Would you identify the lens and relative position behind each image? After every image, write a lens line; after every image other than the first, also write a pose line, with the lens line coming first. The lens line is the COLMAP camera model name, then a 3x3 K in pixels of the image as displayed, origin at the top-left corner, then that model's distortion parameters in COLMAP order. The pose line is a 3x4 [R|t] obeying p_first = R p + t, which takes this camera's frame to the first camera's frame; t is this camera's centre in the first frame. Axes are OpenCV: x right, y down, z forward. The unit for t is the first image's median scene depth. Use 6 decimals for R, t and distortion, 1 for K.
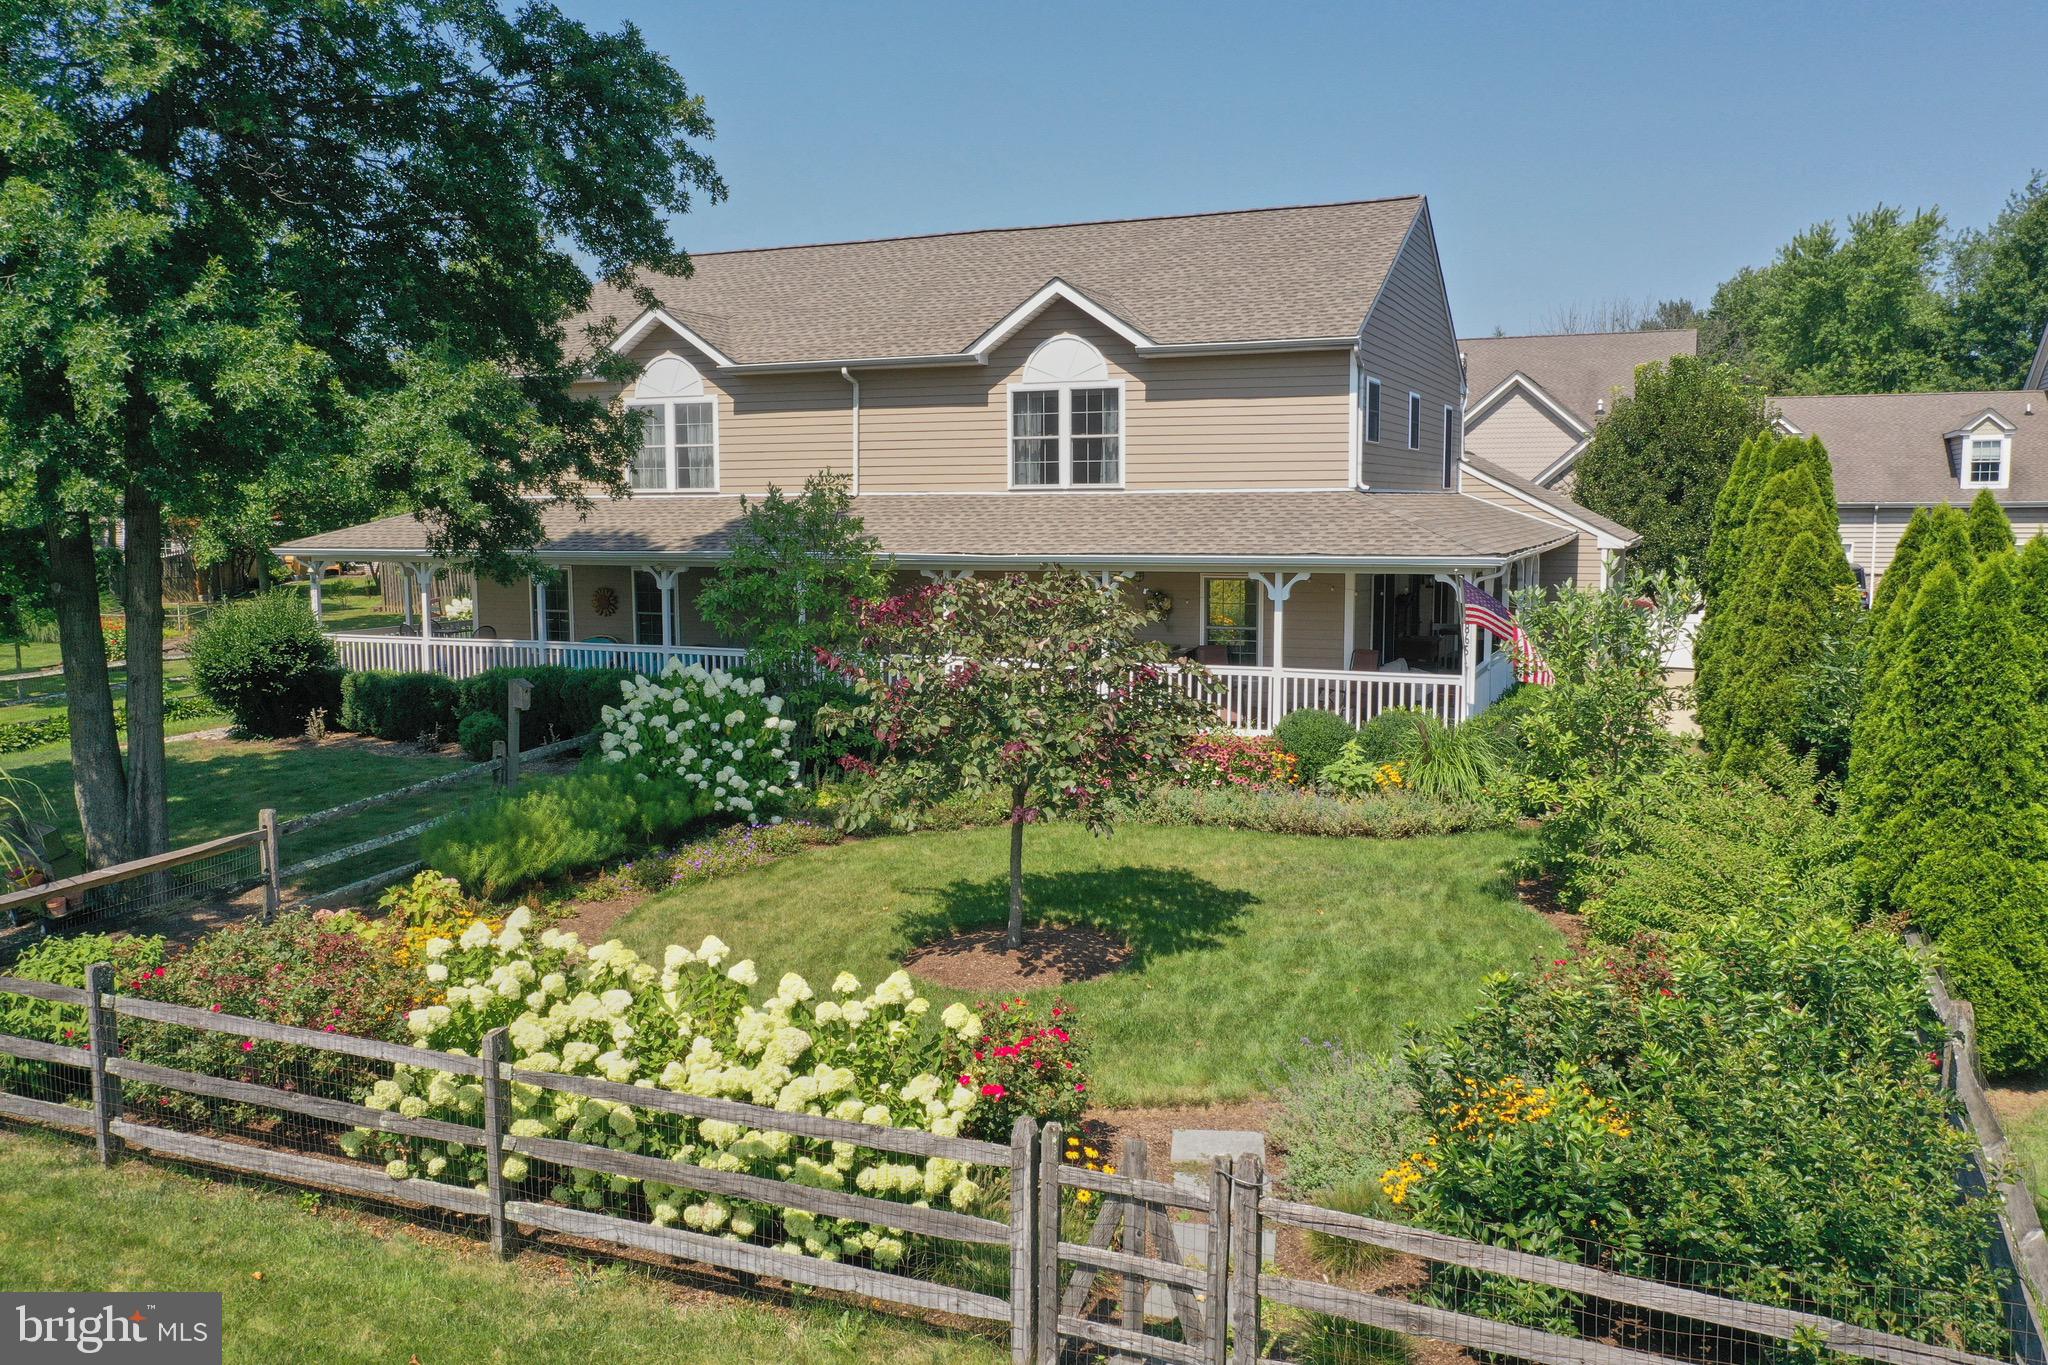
lens RADIAL K [[1598.4, 0, 1017.6], [0, 1598.4, 673.2], [0, 0, 1]] dist [-0.021714, 0.010023]
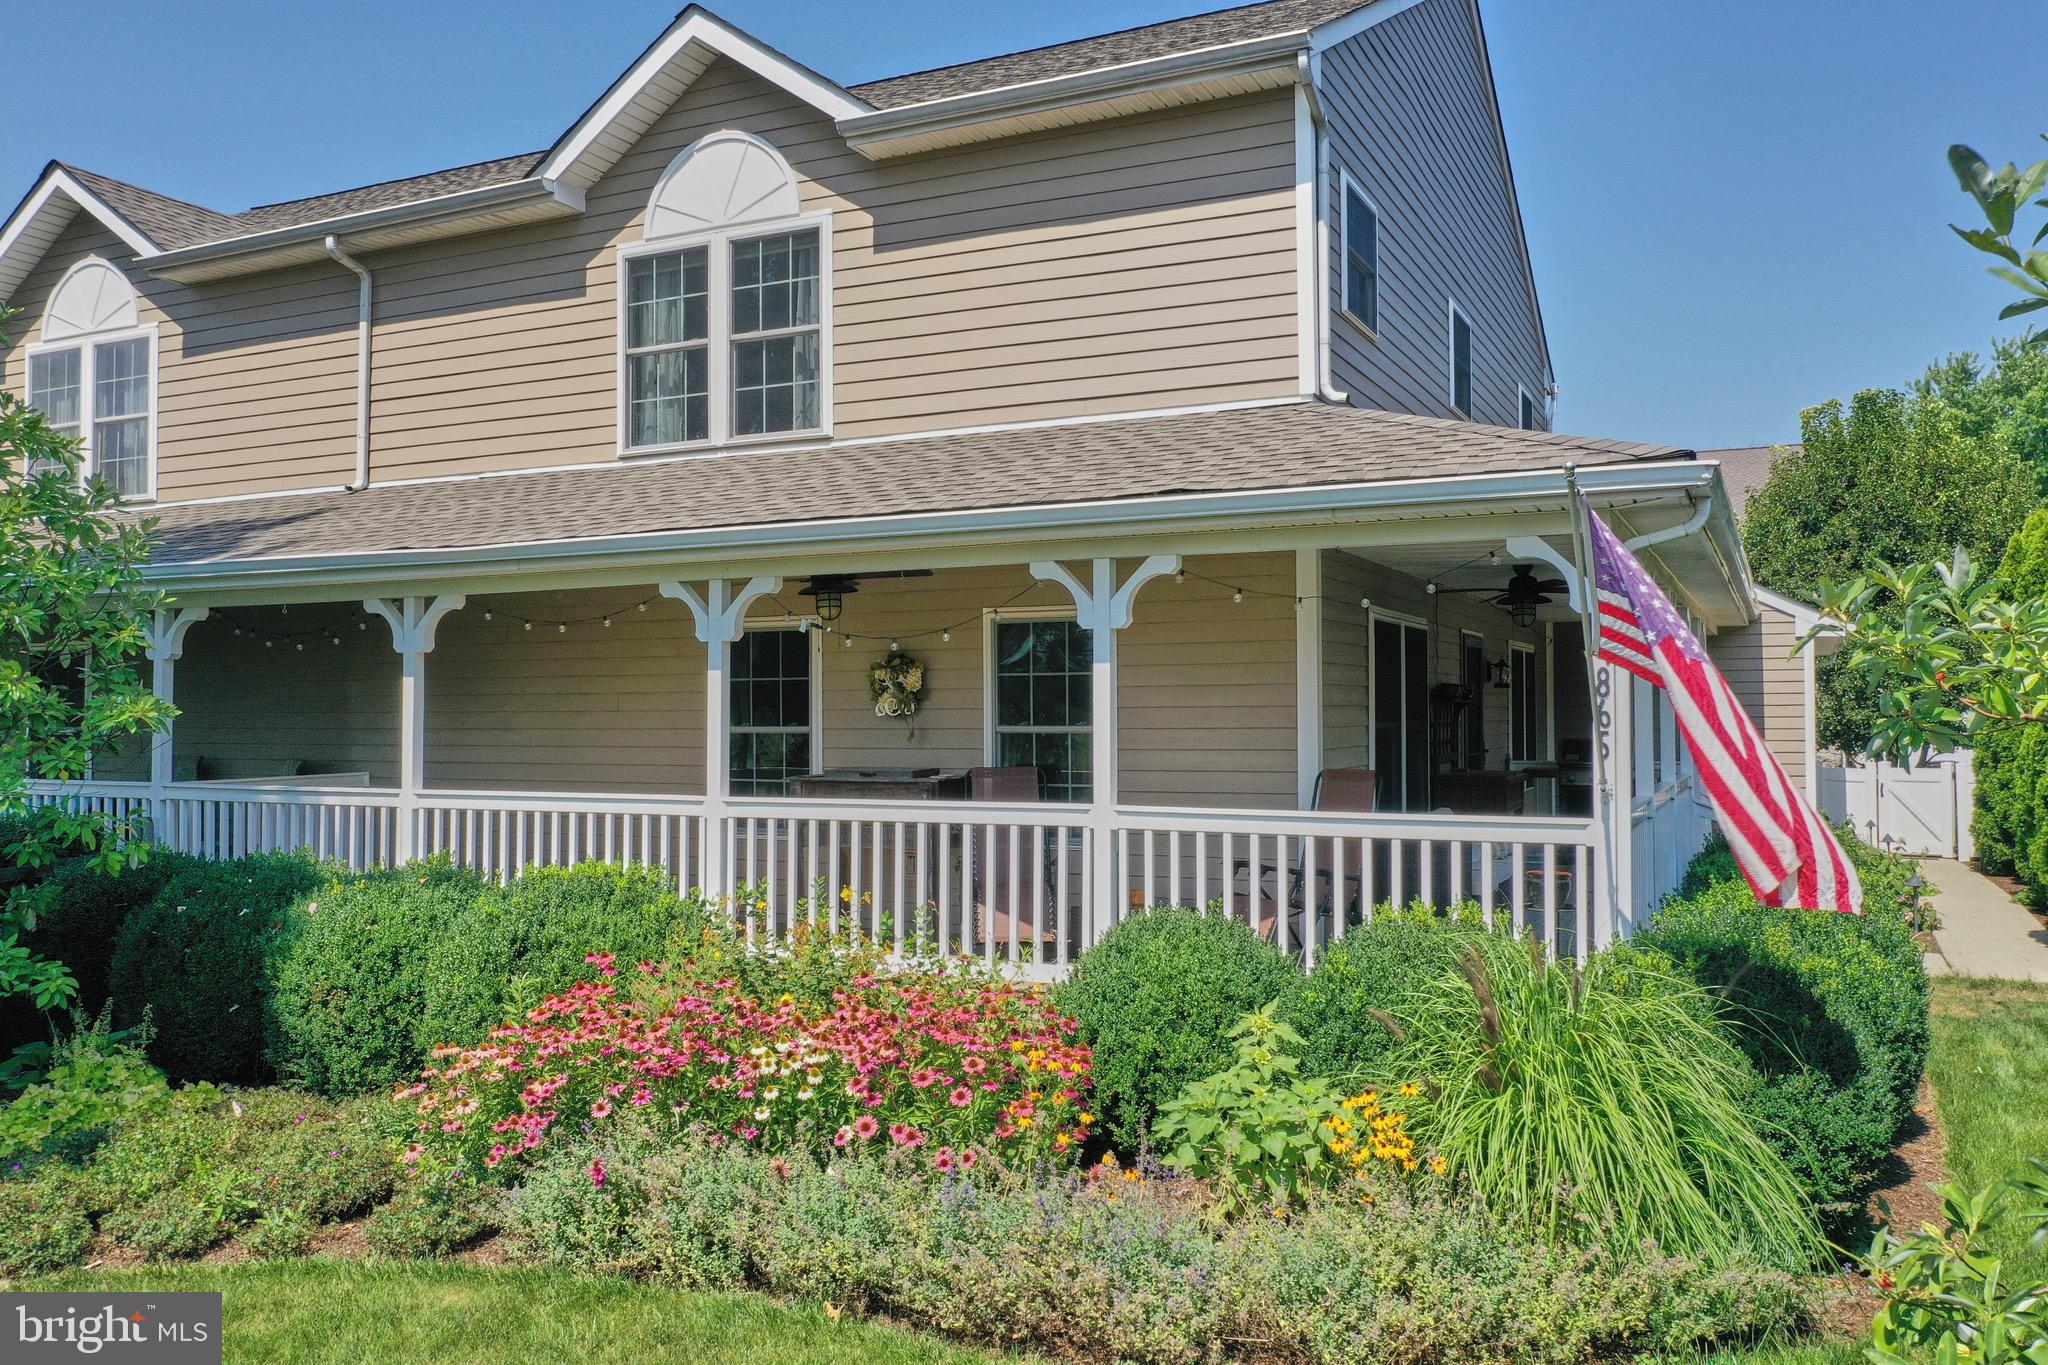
lens RADIAL K [[1598.4, 0, 1017.6], [0, 1598.4, 673.2], [0, 0, 1]] dist [-0.021714, 0.010023]
pose [[0.998878, -0.000513, -0.047350, 0.143646], [-0.005669, 0.991454, -0.130332, 0.014232], [0.047012, 0.130454, 0.990339, 0.547679]]
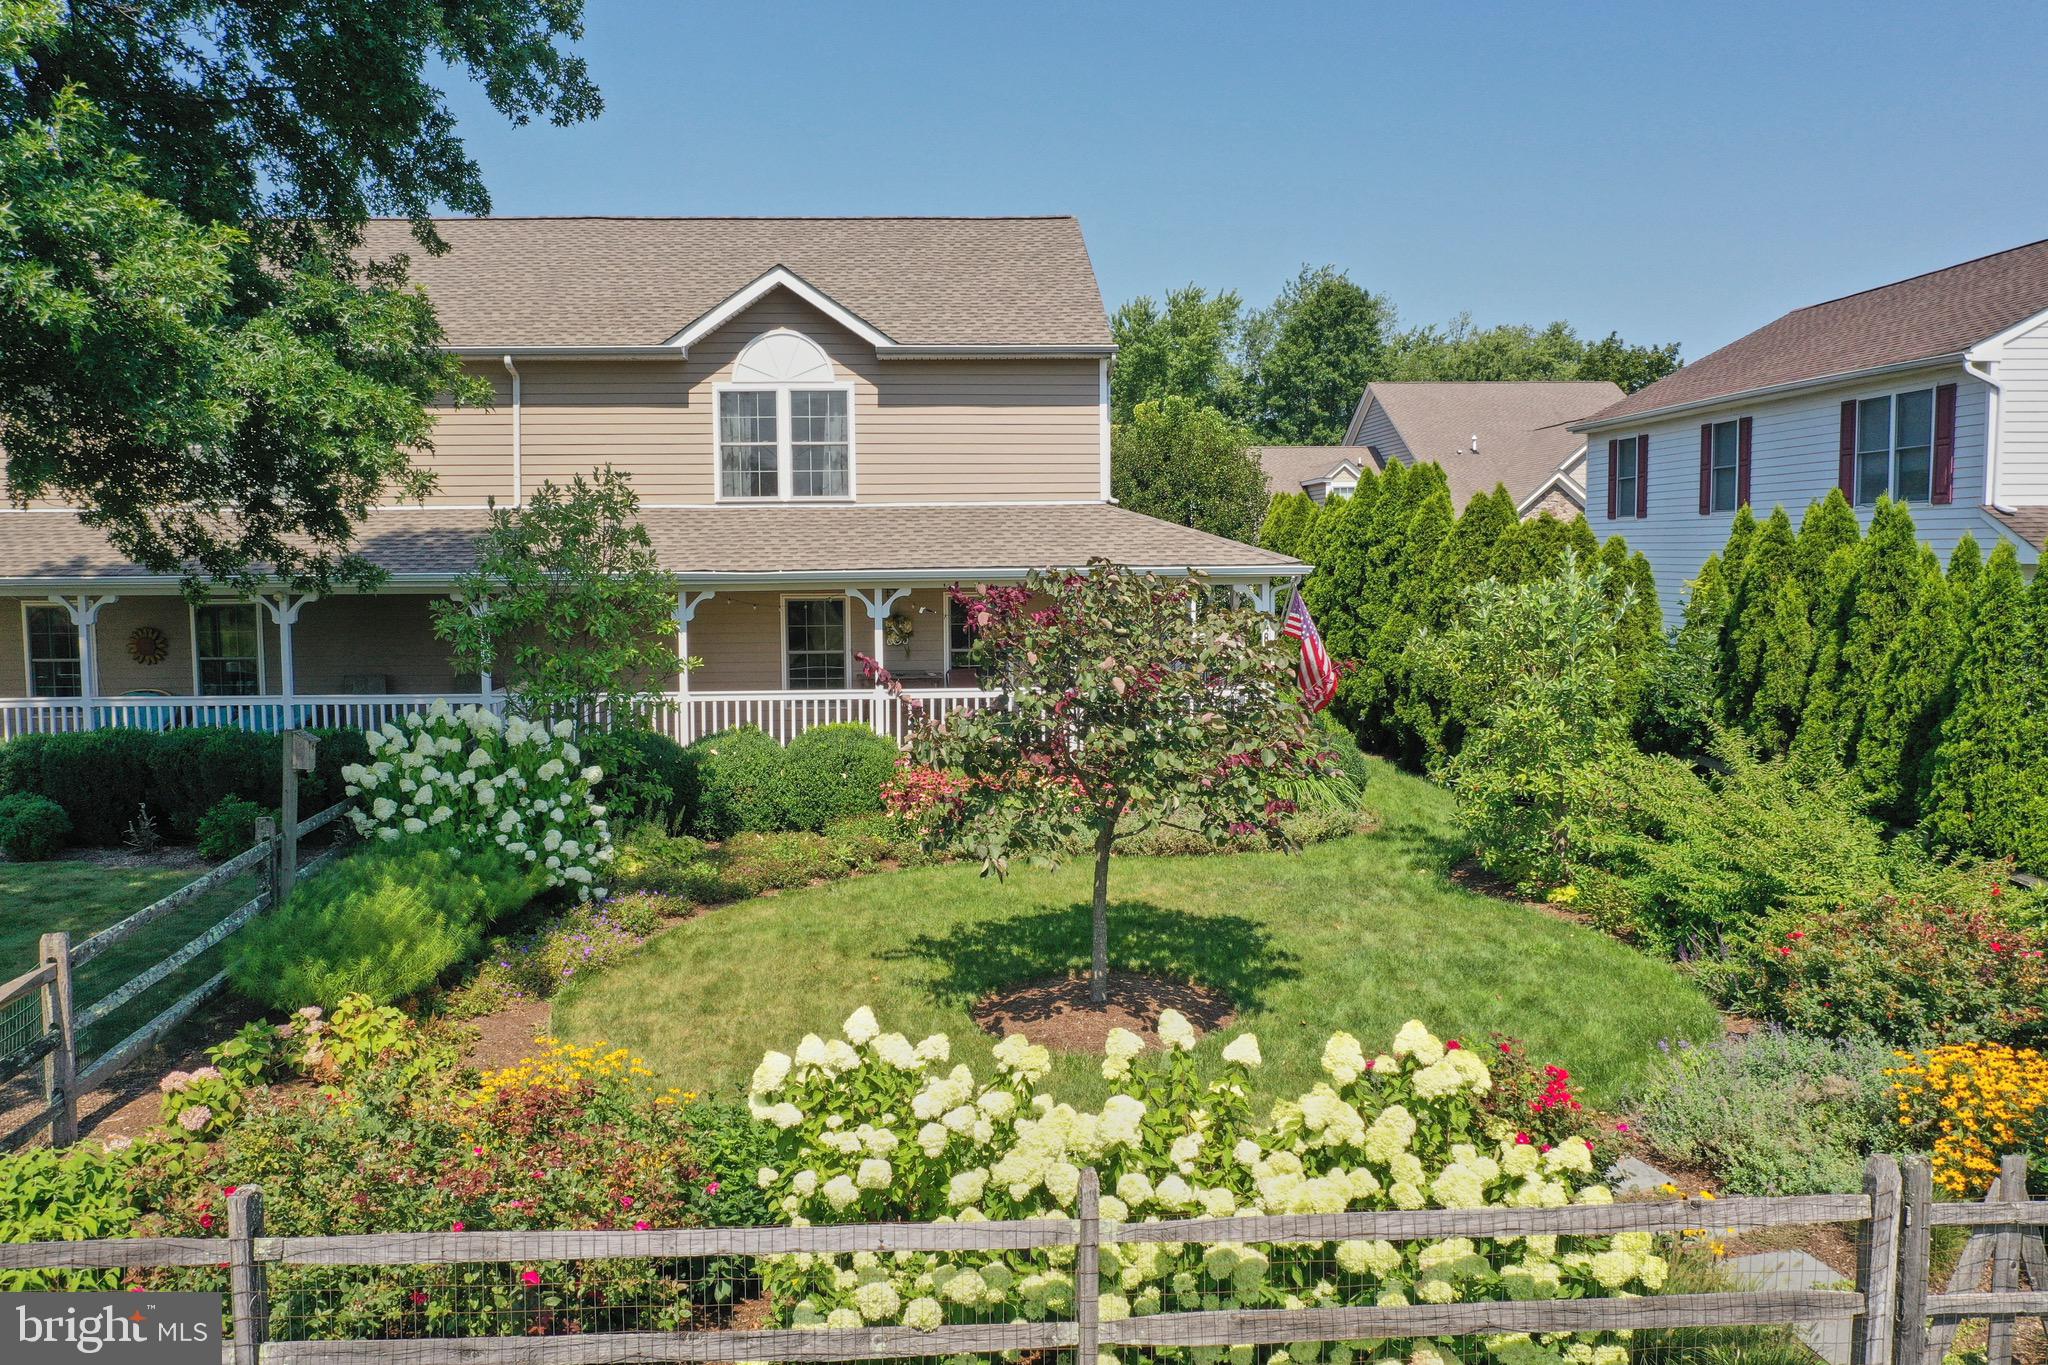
lens RADIAL K [[1598.4, 0, 1017.6], [0, 1598.4, 673.2], [0, 0, 1]] dist [-0.021714, 0.010023]
pose [[0.900632, -0.033984, 0.433252, -0.247949], [0.048574, 0.998563, -0.022648, 0.007522], [-0.431860, 0.041443, 0.900988, 0.143001]]
